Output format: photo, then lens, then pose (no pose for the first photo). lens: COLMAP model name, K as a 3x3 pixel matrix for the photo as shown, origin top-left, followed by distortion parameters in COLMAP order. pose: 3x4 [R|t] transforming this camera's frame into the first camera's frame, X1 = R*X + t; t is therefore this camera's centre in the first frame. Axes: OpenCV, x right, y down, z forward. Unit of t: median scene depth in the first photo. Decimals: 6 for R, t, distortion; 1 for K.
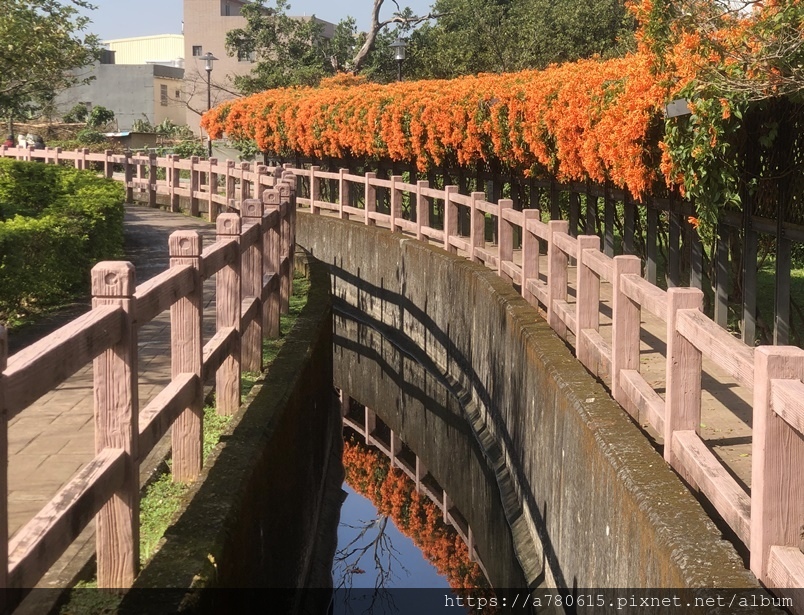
lens RADIAL K [[1433.7, 0, 429.4], [0, 1433.7, 307.7], [0, 0, 1]] dist [0.076248, 0.000000]
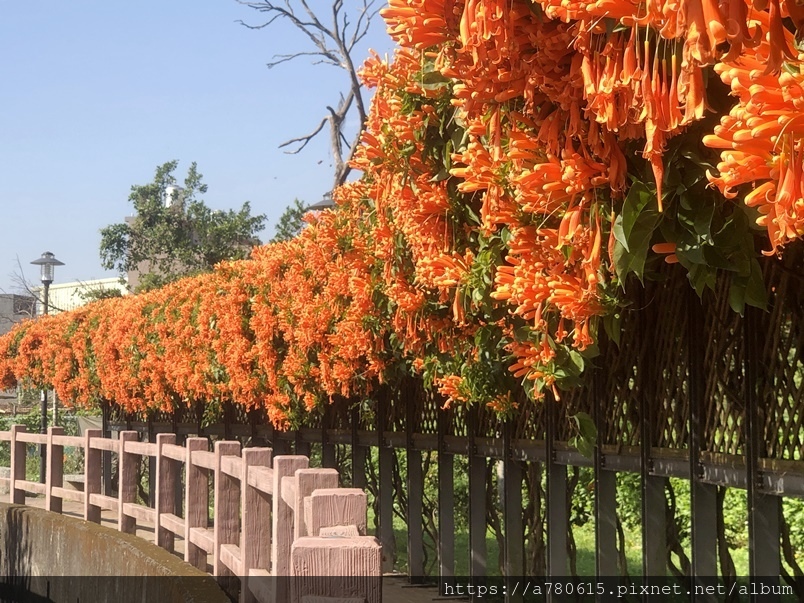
lens RADIAL K [[2052.3, 0, 404.5], [0, 2052.3, 304.4], [0, 0, 1]] dist [-0.181730, 0.000000]
pose [[0.999386, -0.001987, -0.034980, 0.047958], [-0.004062, 0.985087, -0.172007, -0.029939], [0.034800, 0.172044, 0.984474, 0.418521]]
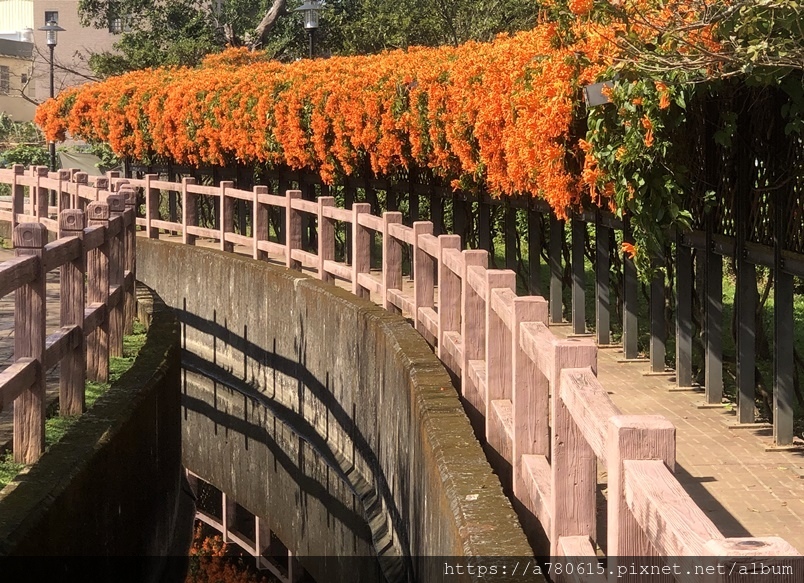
lens RADIAL K [[2024.2, 0, 404.0], [0, 2024.2, 289.7], [0, 0, 1]] dist [0.049476, 0.000000]
pose [[0.999905, -0.007062, 0.011864, 0.019646], [0.007562, 0.999065, -0.042578, 0.001002], [-0.011553, 0.042664, 0.999023, -0.006046]]
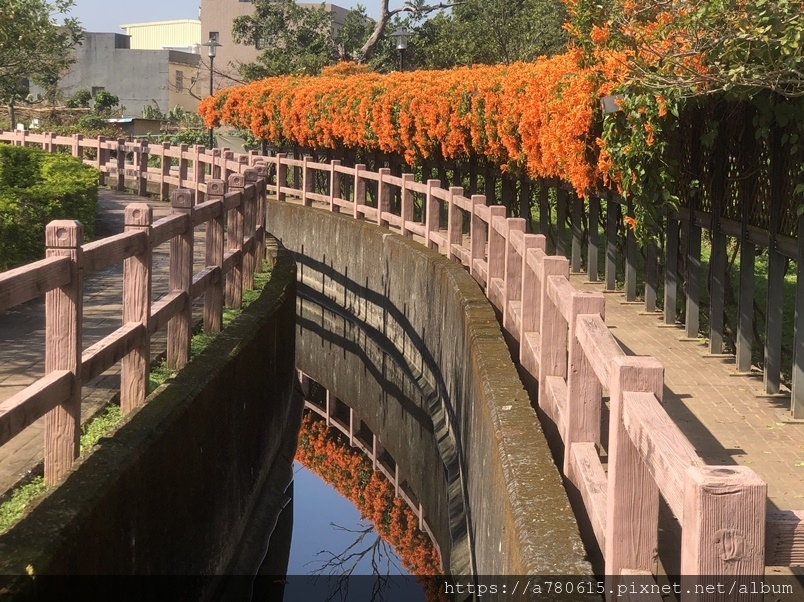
lens RADIAL K [[1478.3, 0, 436.1], [0, 1478.3, 268.4], [0, 0, 1]] dist [0.046554, 0.000000]
pose [[0.999743, 0.021276, -0.007767, 0.020941], [-0.021460, 0.999470, -0.024493, -0.000770], [0.007242, 0.024654, 0.999670, 0.005307]]
